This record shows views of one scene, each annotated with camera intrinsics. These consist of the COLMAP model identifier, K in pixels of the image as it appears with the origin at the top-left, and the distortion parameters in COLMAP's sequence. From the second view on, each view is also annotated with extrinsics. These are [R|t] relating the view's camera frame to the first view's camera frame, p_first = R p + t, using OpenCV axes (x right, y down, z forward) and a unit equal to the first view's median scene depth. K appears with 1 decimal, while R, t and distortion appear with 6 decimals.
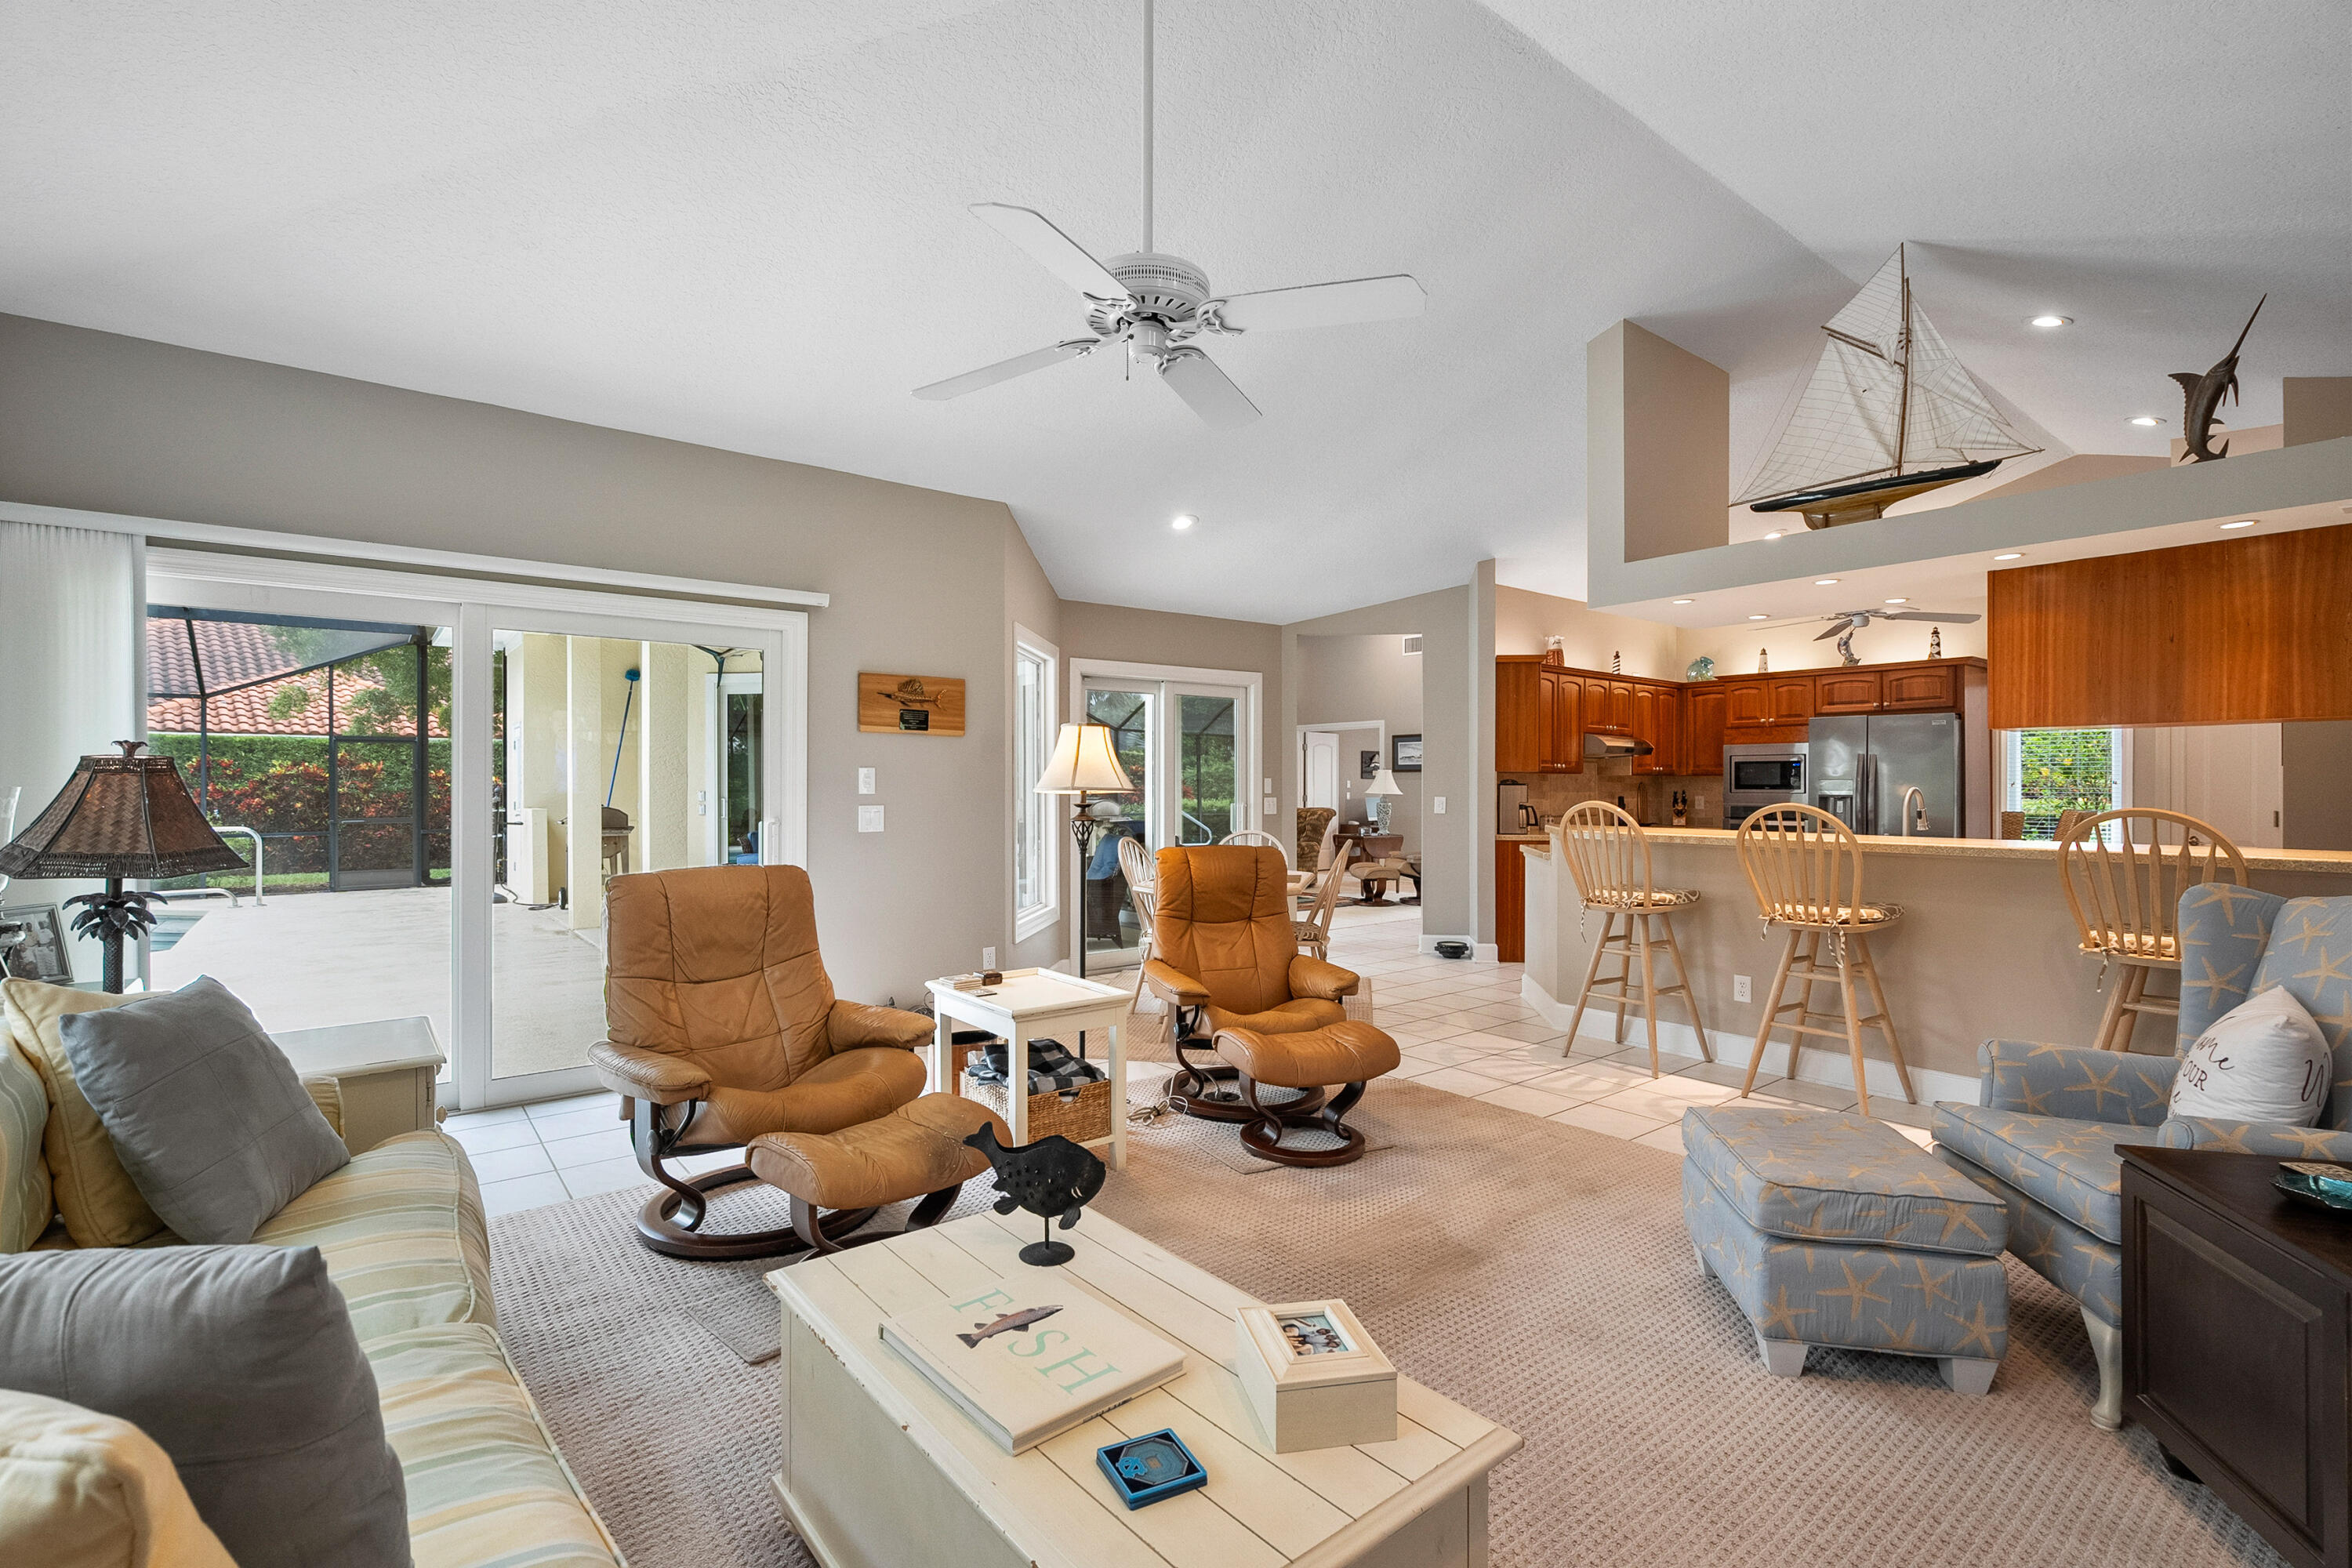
lens RADIAL K [[1054.2, 0, 1168.7], [0, 1054.2, 783.8], [0, 0, 1]] dist [-0.009744, 0.003508]
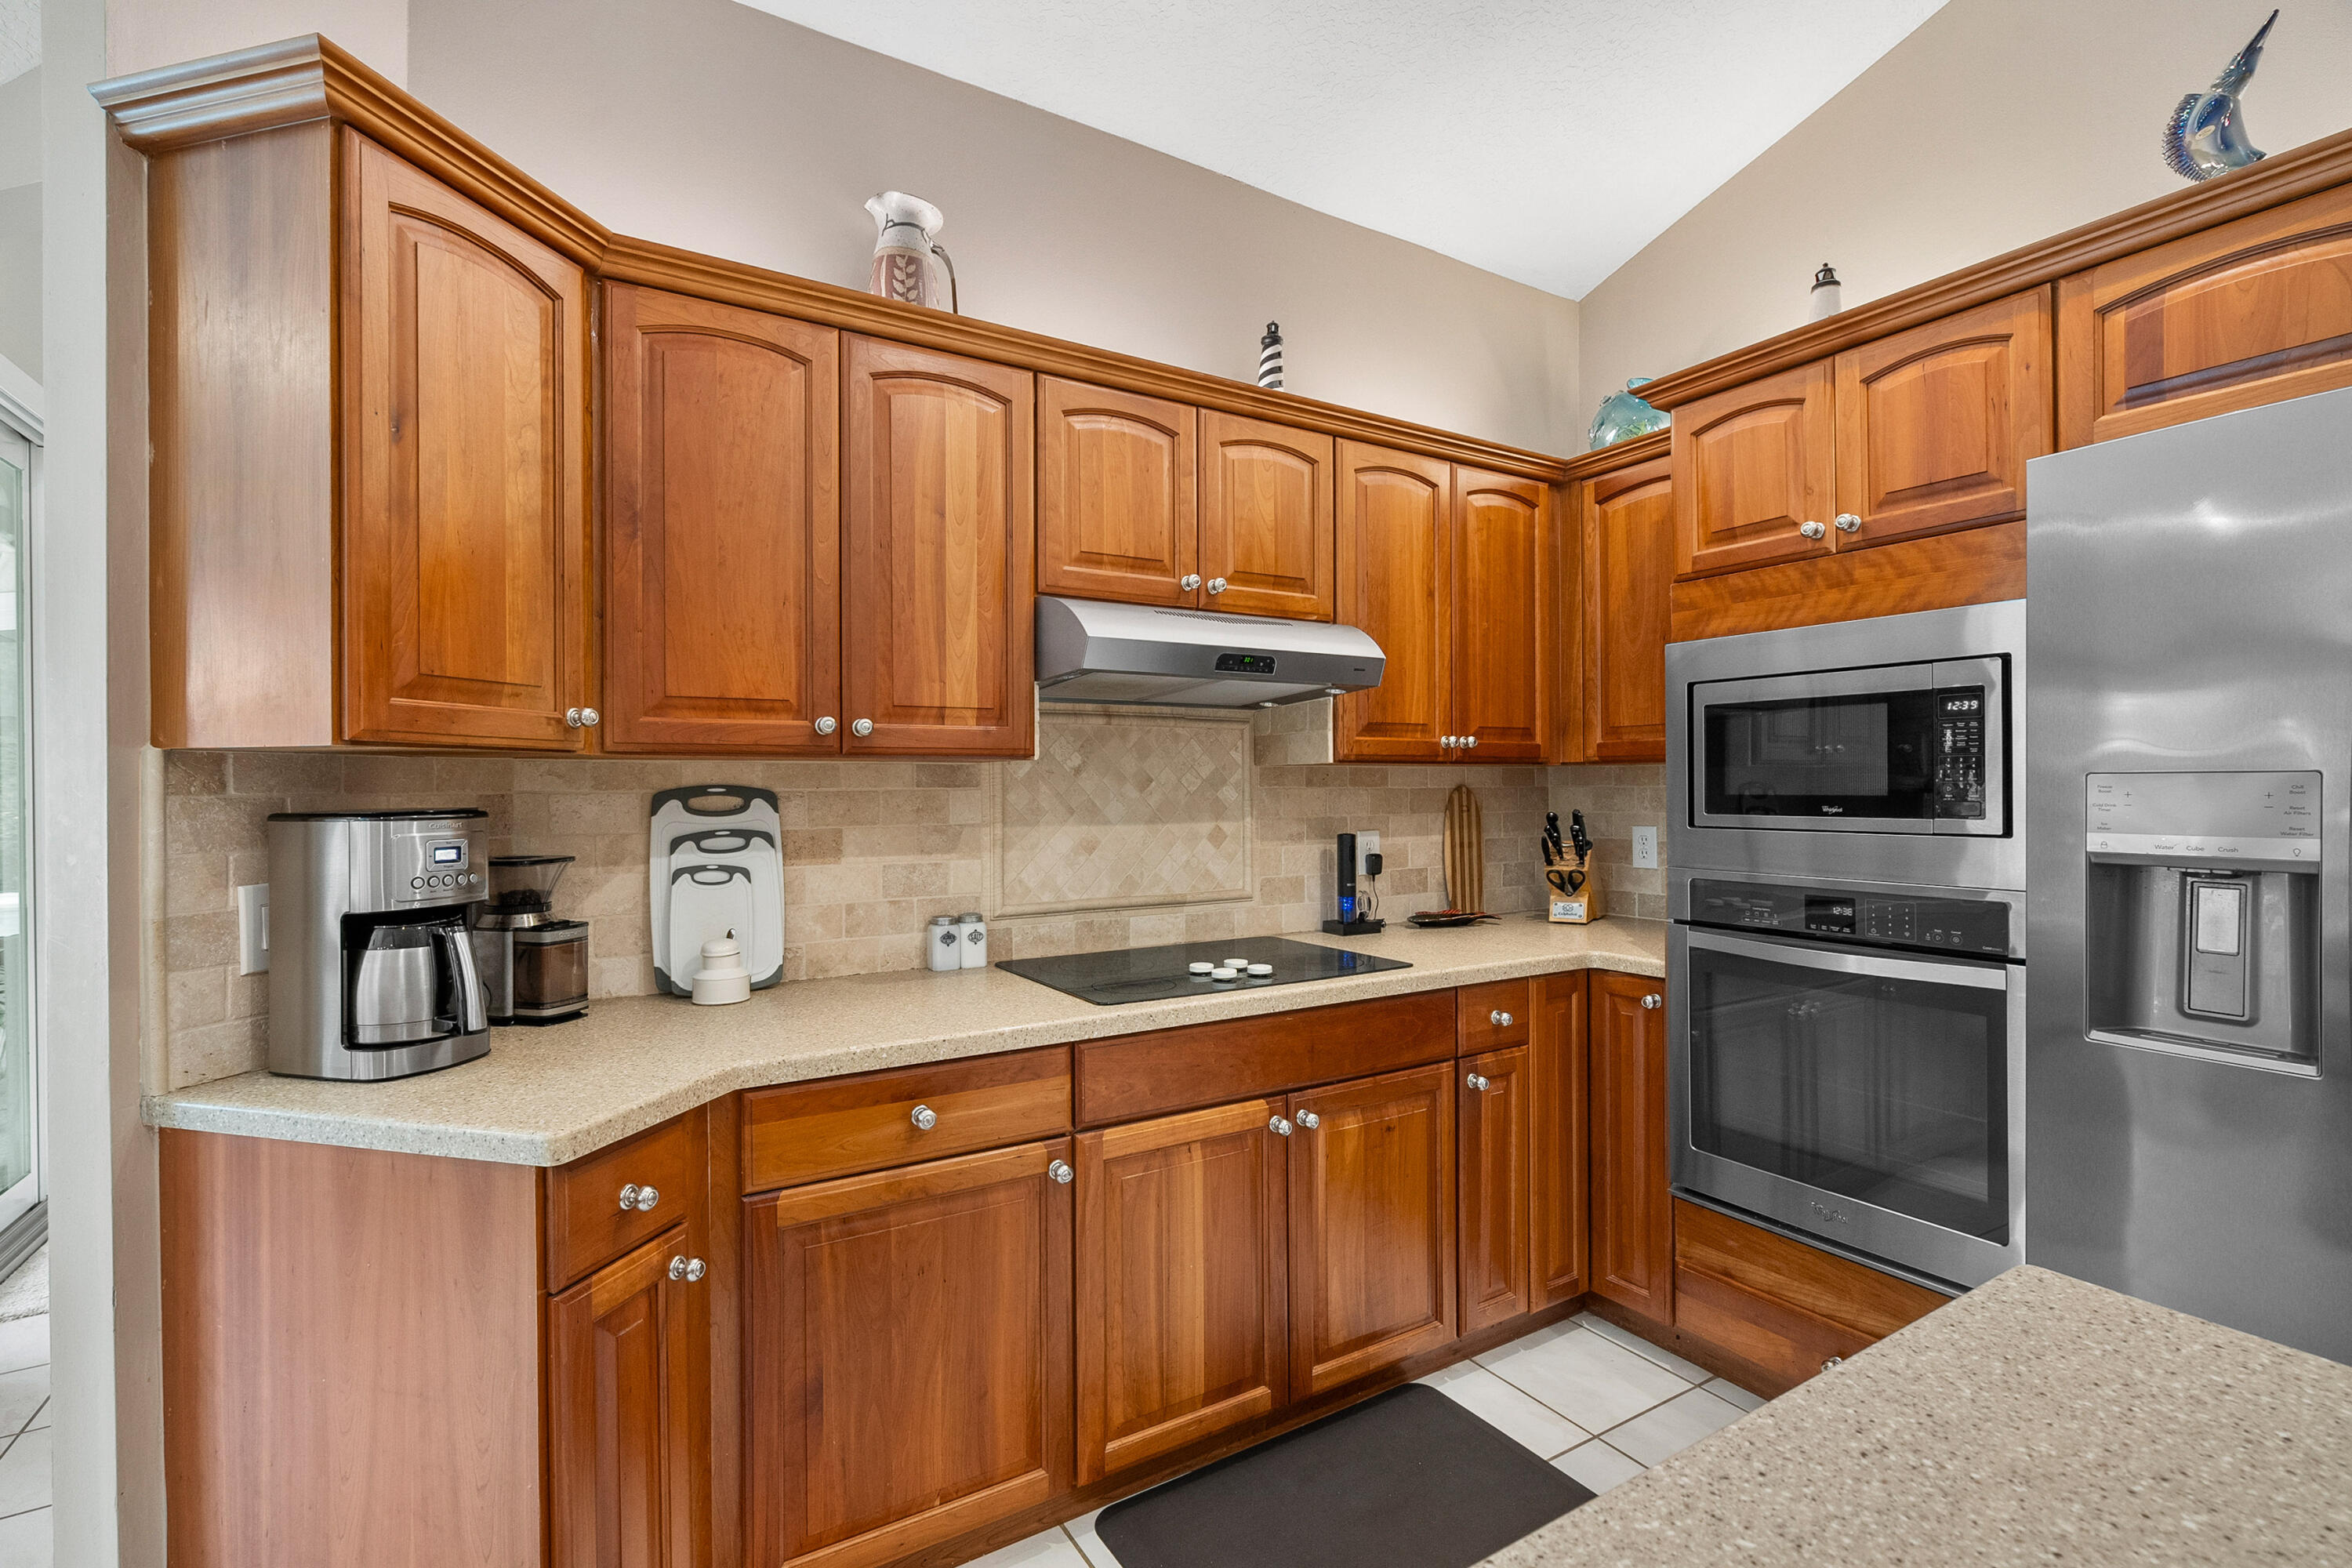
lens RADIAL K [[1054.2, 0, 1172.3], [0, 1054.2, 784.9], [0, 0, 1]] dist [-0.009744, 0.003508]
pose [[0.993009, -0.008529, -0.117730, 0.438475], [0.009078, 0.999950, 0.004123, -0.003922], [0.117689, -0.005163, 0.993037, 0.729081]]
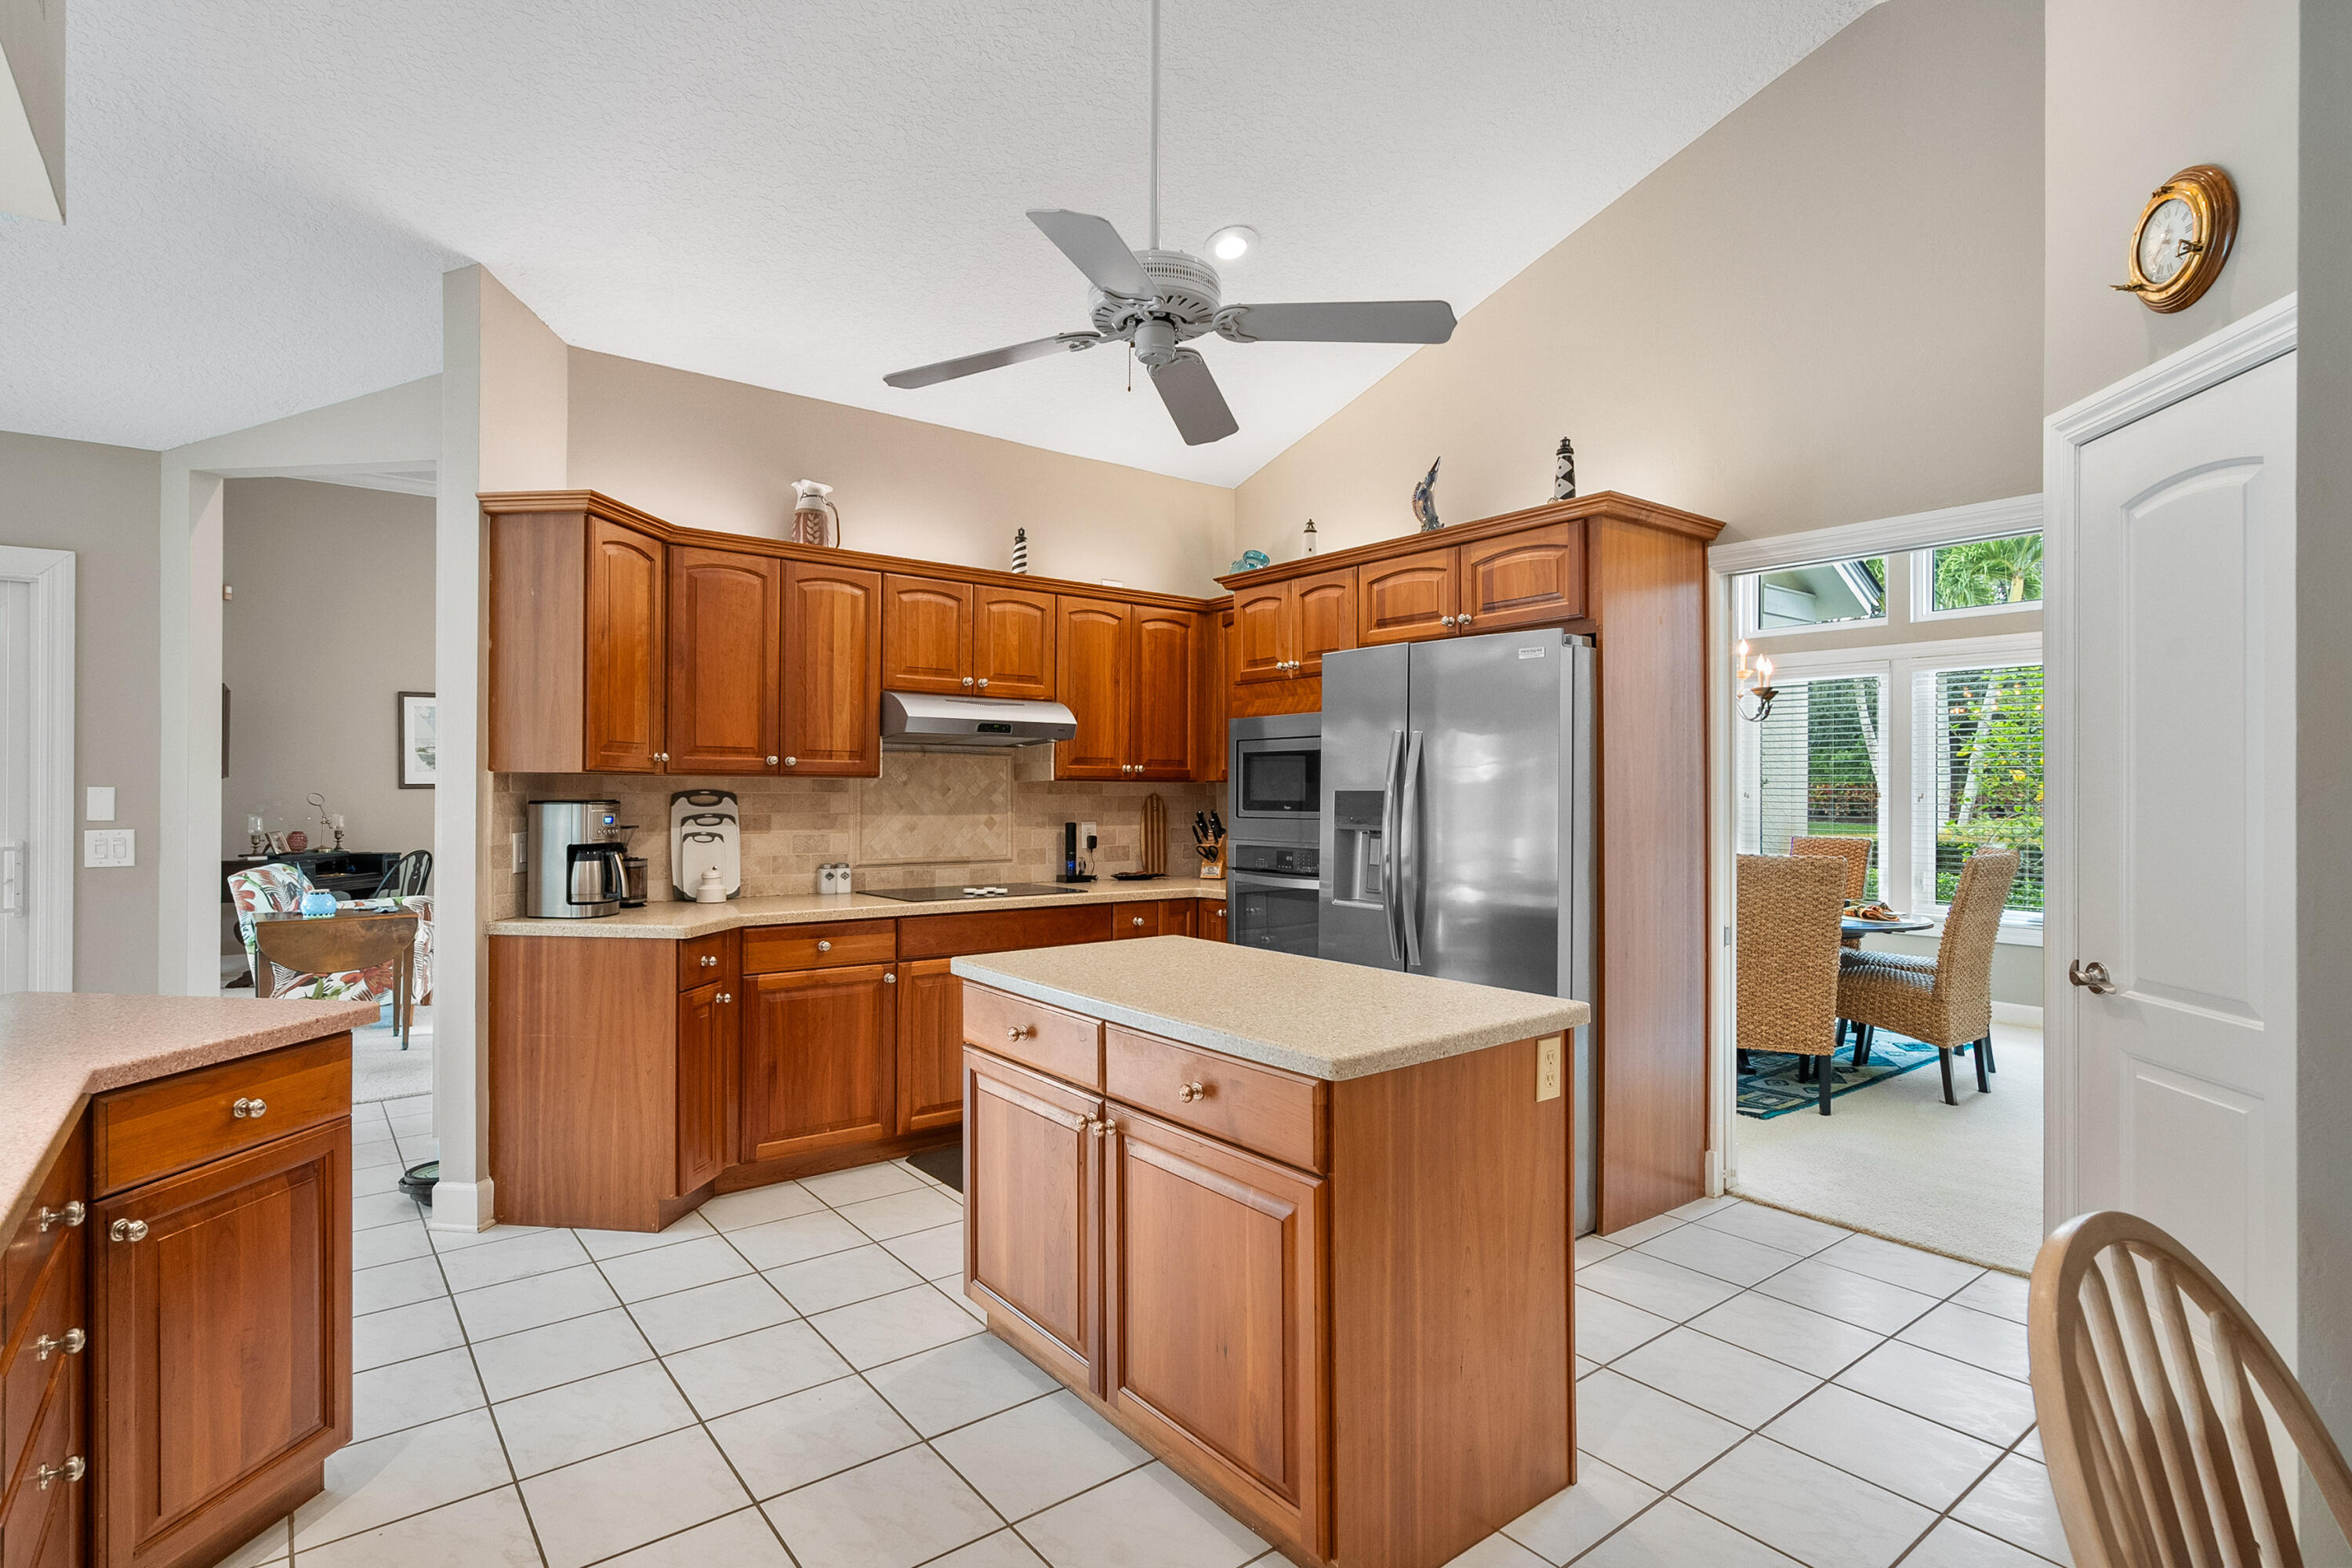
lens RADIAL K [[1173.9, 0, 1169.4], [0, 1173.9, 784.8], [0, 0, 1]] dist [0.000026, 0.001397]
pose [[0.999975, 0.000926, -0.007034, 0.507122], [-0.000953, 0.999992, -0.003830, -0.004186], [0.007030, 0.003836, 0.999968, 0.460558]]
